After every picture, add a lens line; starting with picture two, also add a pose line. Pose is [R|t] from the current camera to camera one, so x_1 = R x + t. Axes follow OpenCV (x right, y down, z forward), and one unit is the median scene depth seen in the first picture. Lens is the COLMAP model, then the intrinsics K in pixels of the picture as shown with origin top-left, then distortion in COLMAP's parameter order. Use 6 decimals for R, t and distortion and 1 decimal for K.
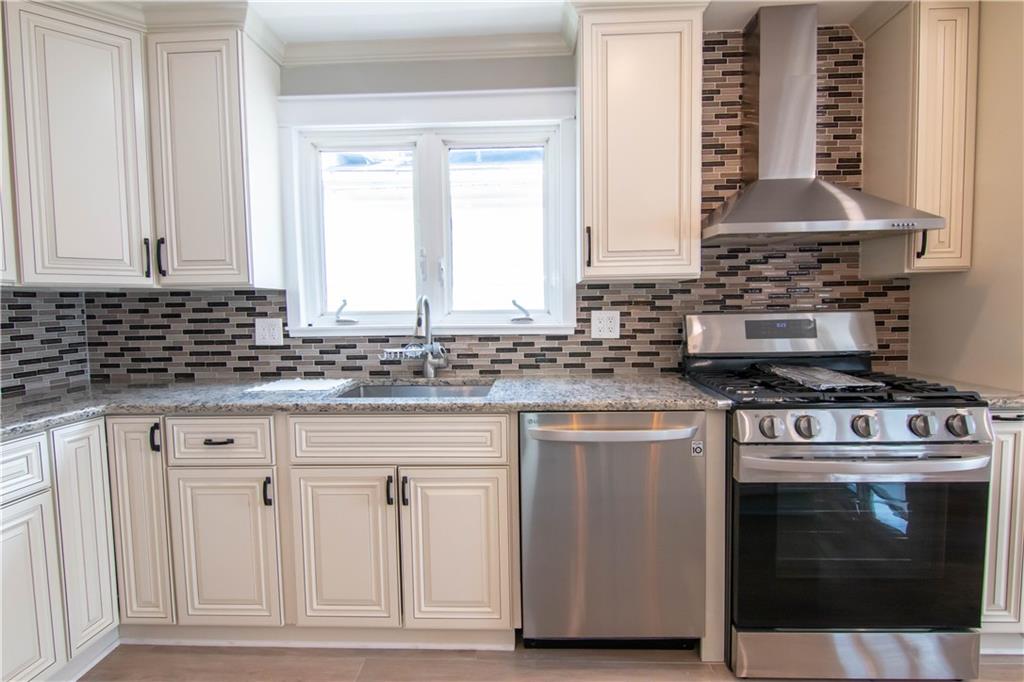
lens RADIAL K [[523.4, 0, 518.8], [0, 523.4, 337.1], [0, 0, 1]] dist [0.000017, -0.001841]
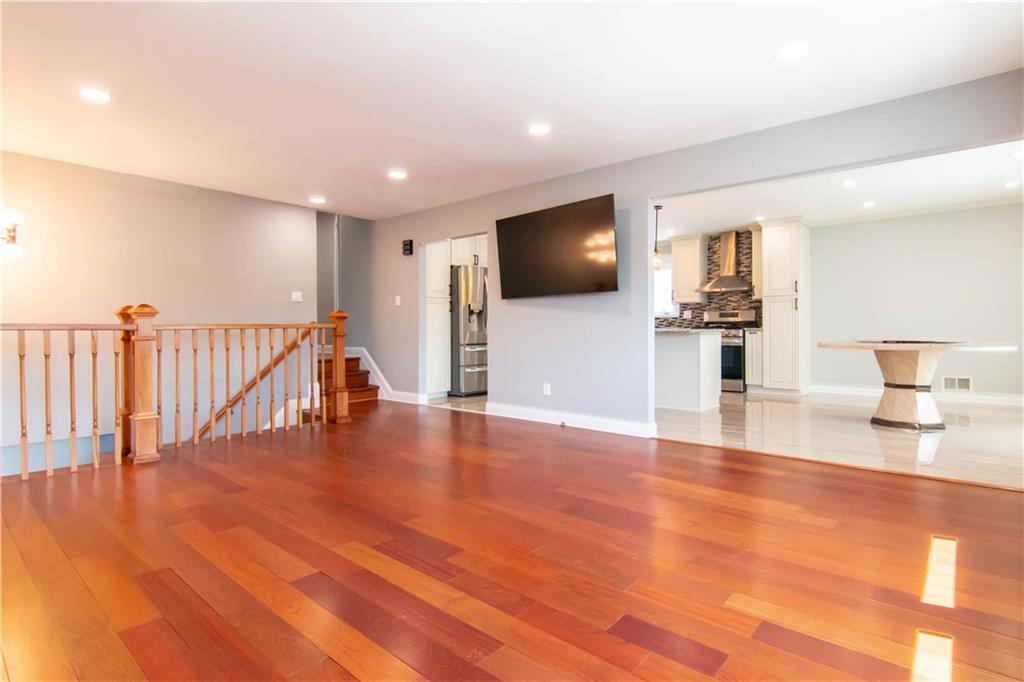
lens RADIAL K [[523.4, 0, 508.8], [0, 523.4, 334.0], [0, 0, 1]] dist [0.000017, -0.001841]
pose [[0.775789, 0.019093, -0.630704, 1.507562], [-0.045822, 0.998608, -0.026132, 0.264603], [0.629327, 0.049173, 0.775583, -2.618165]]
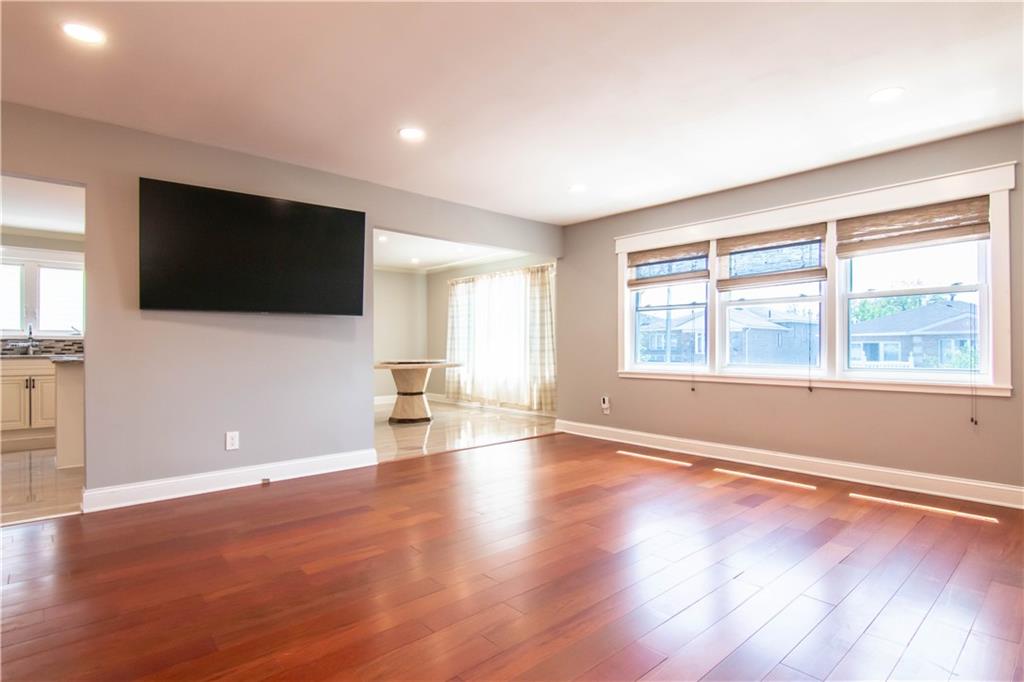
lens RADIAL K [[523.4, 0, 511.9], [0, 523.4, 341.2], [0, 0, 1]] dist [0.000017, -0.001841]
pose [[0.716615, 0.019945, 0.697184, -0.268590], [0.036474, 0.997152, -0.066017, 0.267214], [-0.696514, 0.072738, 0.713846, -2.530720]]
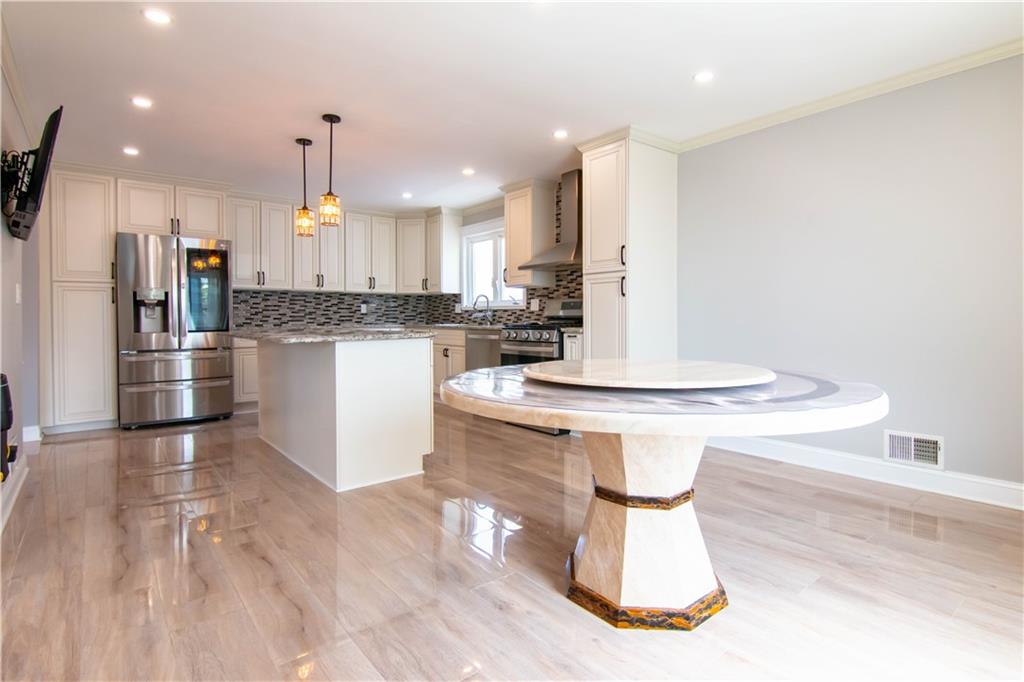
lens RADIAL K [[523.4, 0, 513.1], [0, 523.4, 323.7], [0, 0, 1]] dist [0.000017, -0.001841]
pose [[0.653444, 0.022187, -0.756650, 1.931627], [-0.052182, 0.998513, -0.015785, 0.105999], [0.755174, 0.049798, 0.653630, -0.651063]]
